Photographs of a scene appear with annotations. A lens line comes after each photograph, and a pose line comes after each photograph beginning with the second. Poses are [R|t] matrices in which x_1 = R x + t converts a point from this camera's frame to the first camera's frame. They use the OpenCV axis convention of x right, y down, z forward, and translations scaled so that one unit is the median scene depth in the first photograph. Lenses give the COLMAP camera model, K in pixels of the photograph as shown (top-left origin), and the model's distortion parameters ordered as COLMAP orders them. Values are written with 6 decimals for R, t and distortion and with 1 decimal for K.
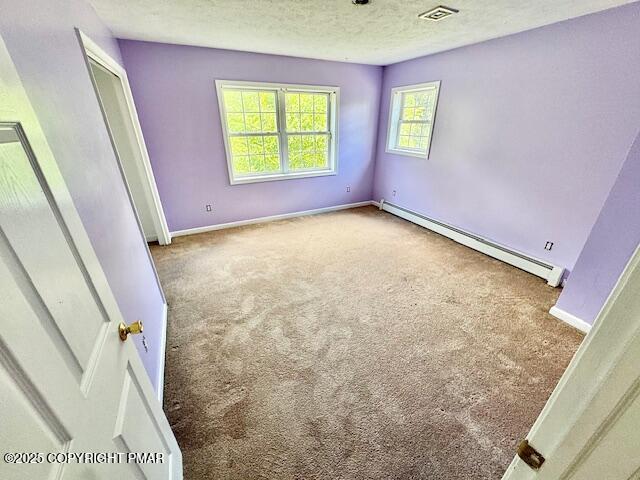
lens RADIAL K [[255.5, 0, 323.5], [0, 255.5, 240.5], [0, 0, 1]] dist [0.003980, -0.000433]
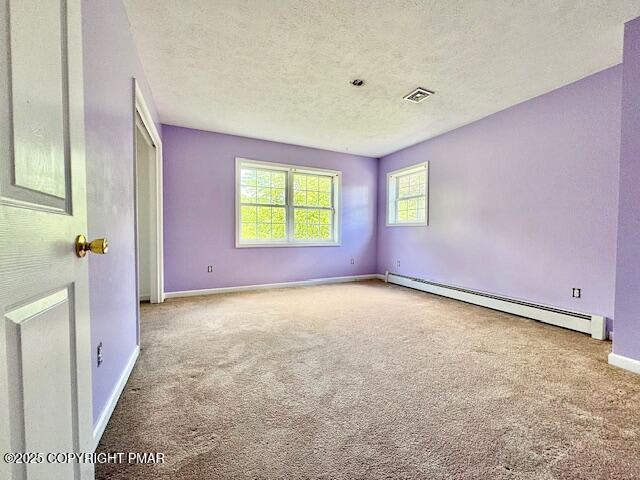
lens RADIAL K [[255.5, 0, 323.5], [0, 255.5, 234.3], [0, 0, 1]] dist [0.003980, -0.000433]
pose [[0.999902, 0.003520, -0.013522, -0.002723], [-0.008535, 0.920073, -0.391655, 0.209419], [0.011062, 0.391732, 0.920013, 0.083177]]
